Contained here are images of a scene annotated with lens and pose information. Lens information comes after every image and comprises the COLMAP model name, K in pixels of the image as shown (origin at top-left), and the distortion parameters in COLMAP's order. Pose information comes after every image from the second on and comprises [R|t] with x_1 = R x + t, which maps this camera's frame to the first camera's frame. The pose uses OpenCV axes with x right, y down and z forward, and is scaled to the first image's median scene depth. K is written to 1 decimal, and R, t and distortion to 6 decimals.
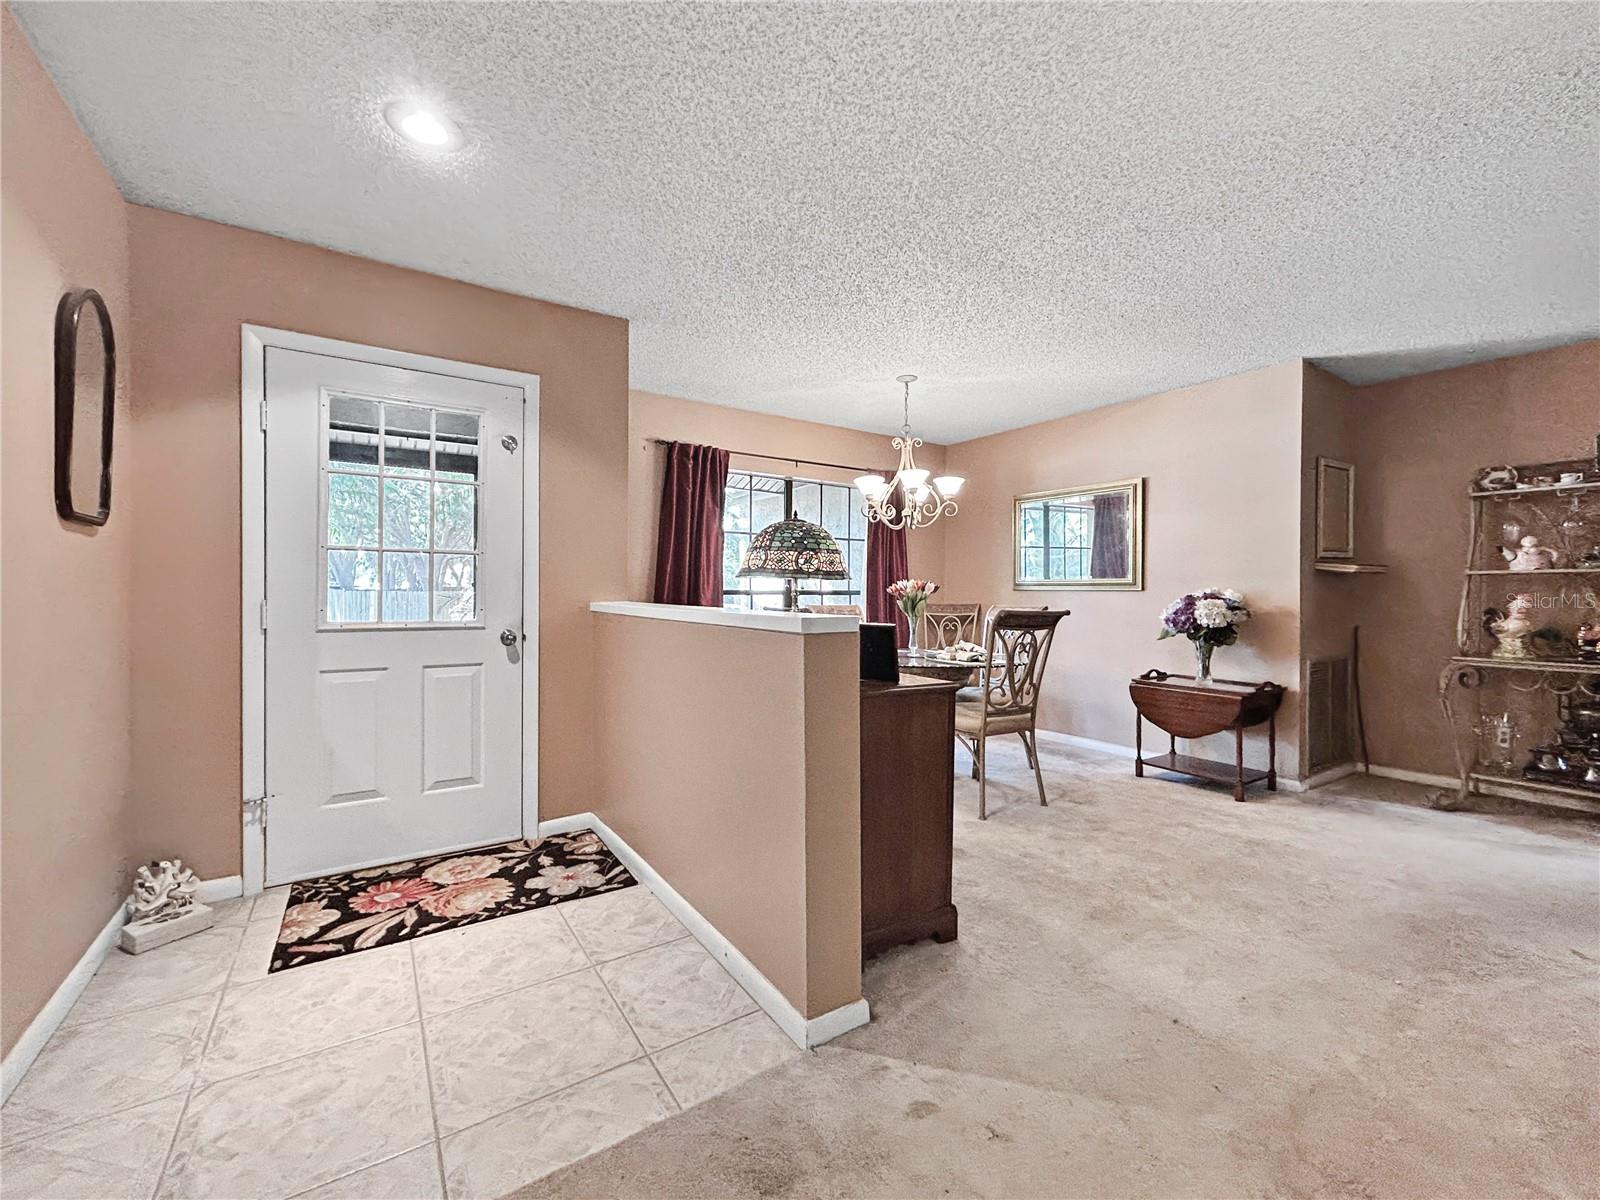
lens RADIAL K [[659.7, 0, 802.2], [0, 659.7, 600.5], [0, 0, 1]] dist [-0.002446, 0.001645]
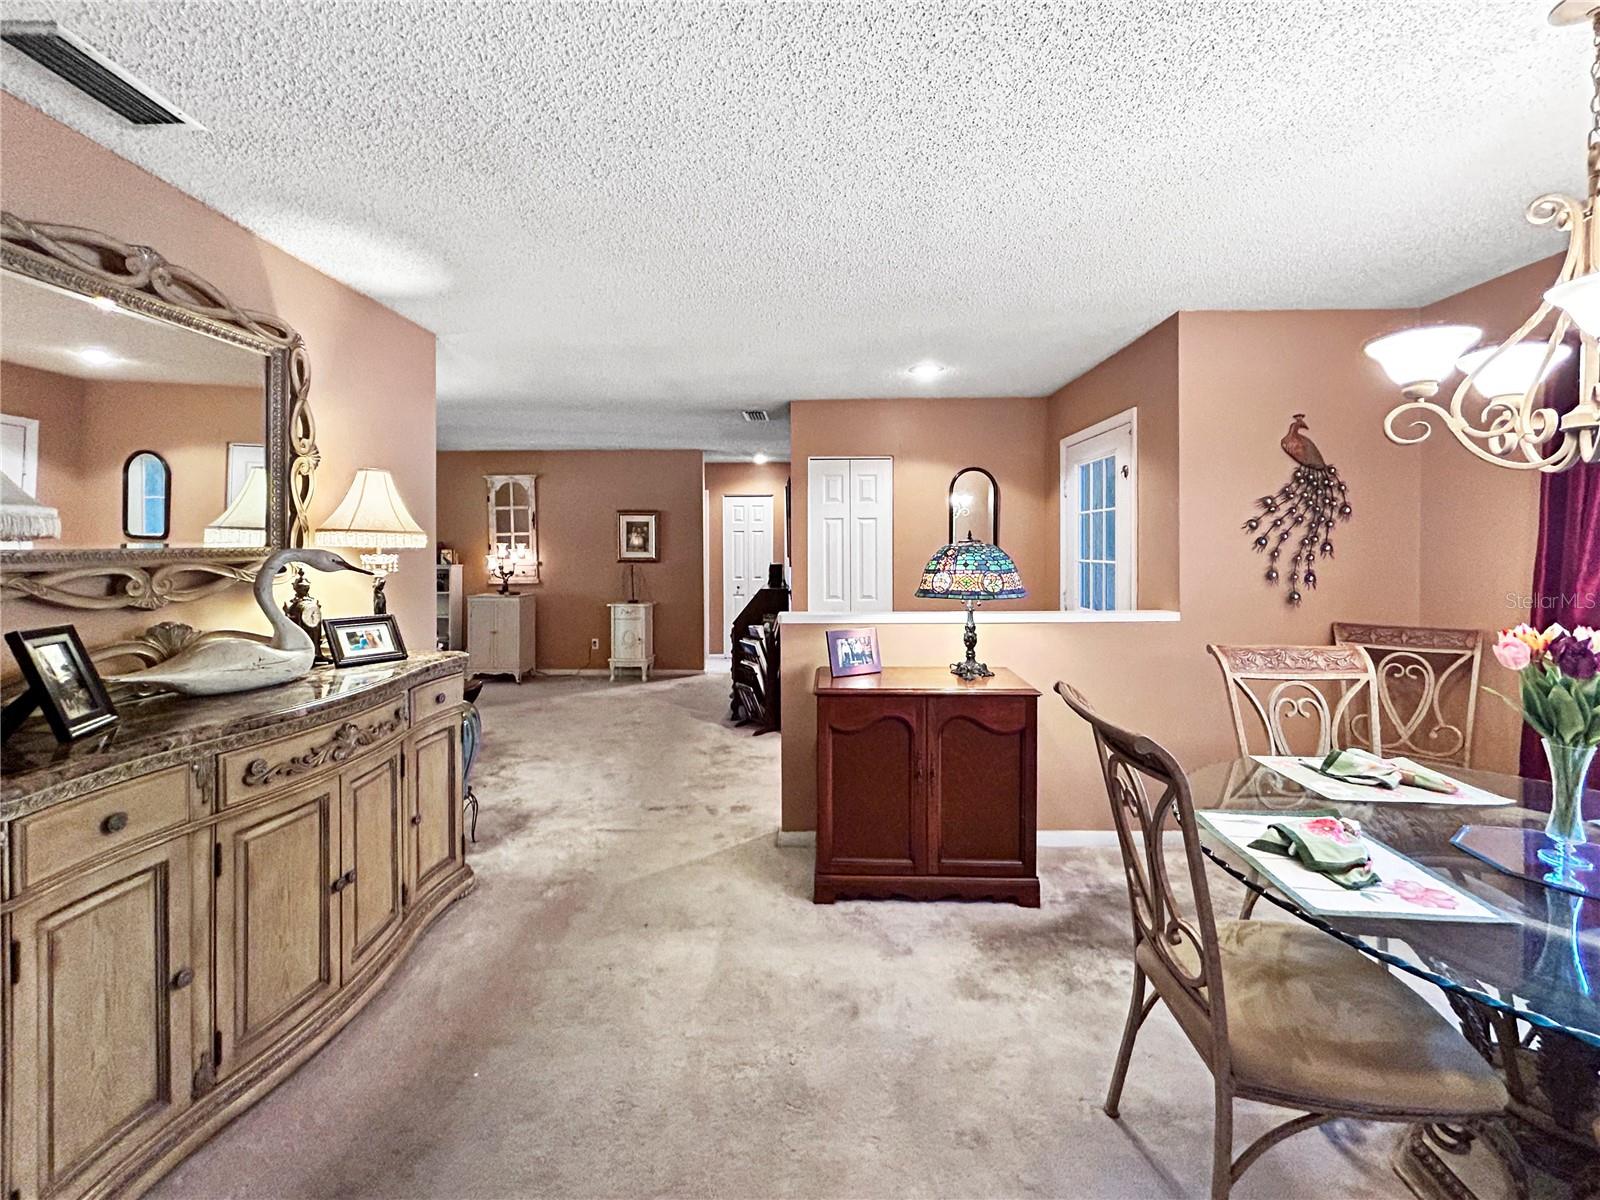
lens RADIAL K [[659.7, 0, 792.1], [0, 659.7, 555.2], [0, 0, 1]] dist [-0.002446, 0.001645]
pose [[-0.580243, 0.001193, -0.814442, 0.977537], [-0.008312, 0.999938, 0.007387, -0.096976], [0.814401, 0.011056, -0.580197, 1.316422]]
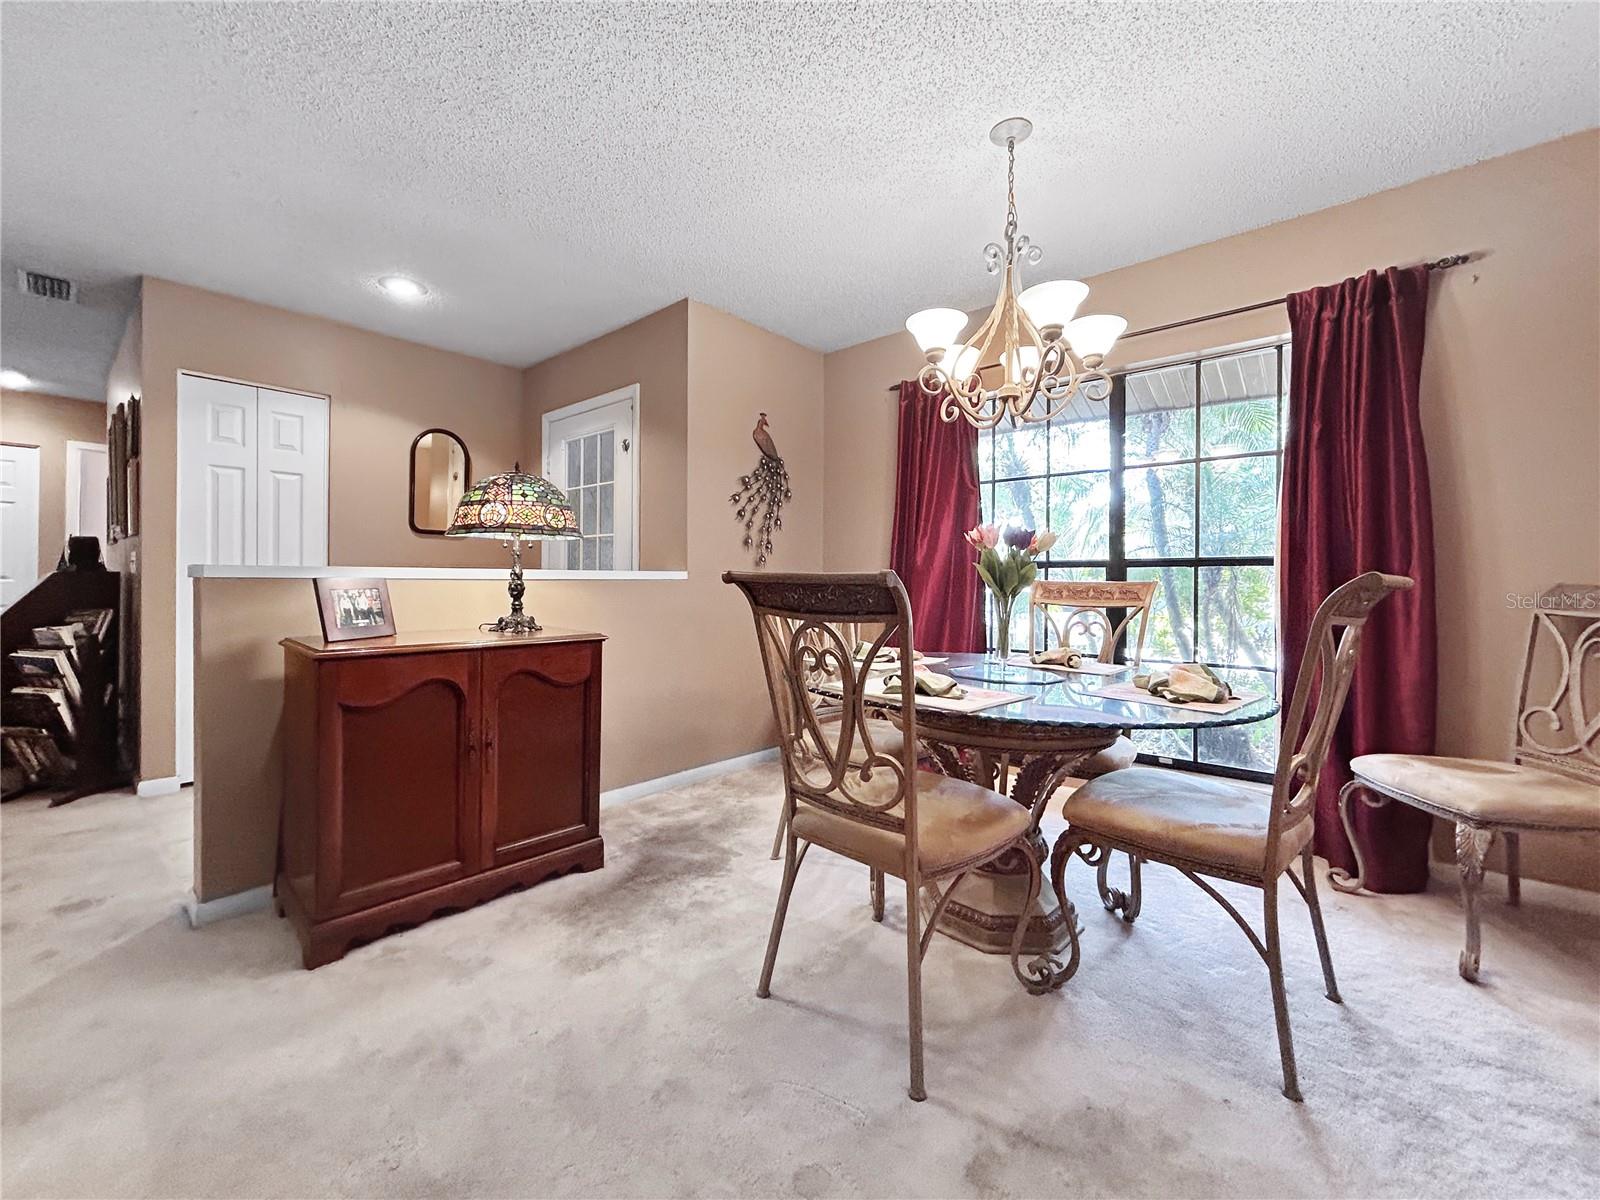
lens RADIAL K [[659.7, 0, 784.3], [0, 659.7, 586.4], [0, 0, 1]] dist [-0.002446, 0.001645]
pose [[0.246741, -0.000718, -0.969081, 0.919835], [-0.019790, 0.999787, -0.005779, 0.032243], [0.968879, 0.020604, 0.246675, 1.080265]]
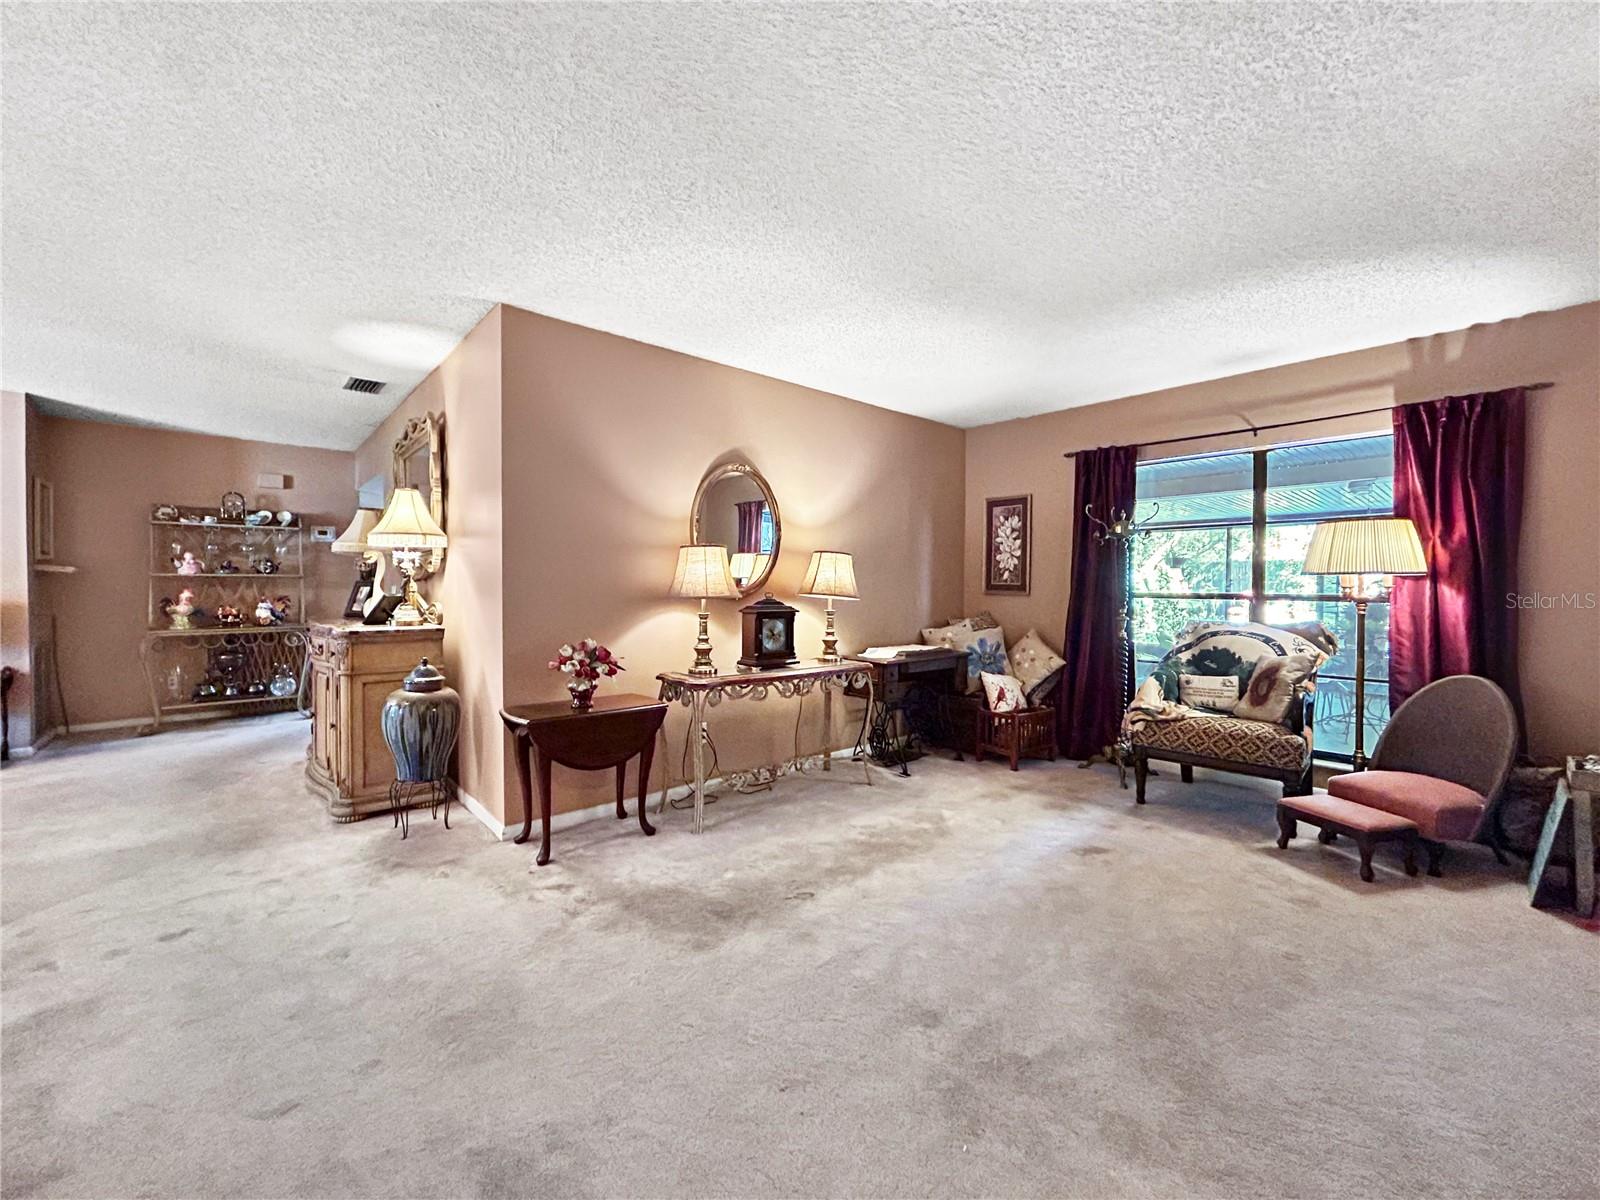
lens RADIAL K [[659.7, 0, 794.0], [0, 659.7, 593.3], [0, 0, 1]] dist [-0.002446, 0.001645]
pose [[-0.122852, -0.018595, 0.992251, -0.835571], [0.008272, 0.999771, 0.019760, -0.022690], [-0.992390, 0.010636, -0.122670, -0.326232]]
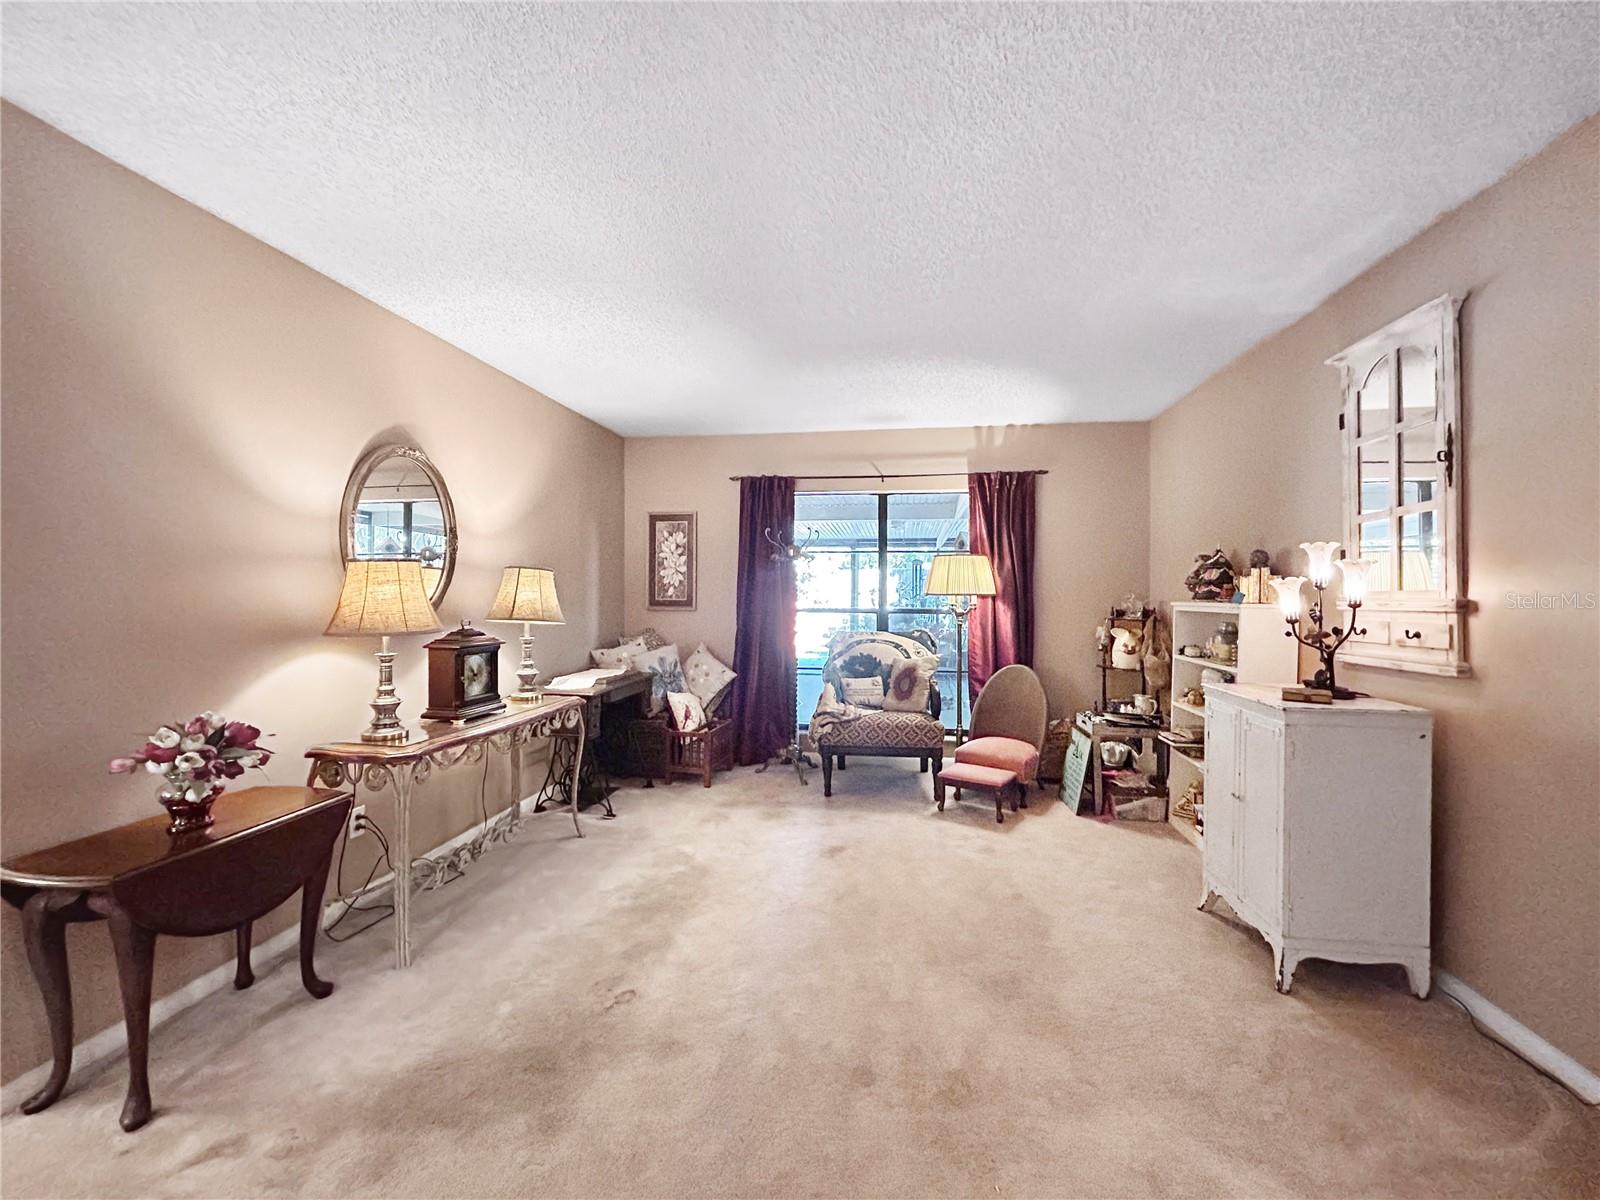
lens RADIAL K [[659.7, 0, 800.0], [0, 659.7, 593.8], [0, 0, 1]] dist [-0.002446, 0.001645]
pose [[-0.731232, -0.012046, 0.682022, -0.585708], [0.001706, 0.999809, 0.019489, -0.060171], [-0.682127, 0.015414, -0.731072, -0.036884]]
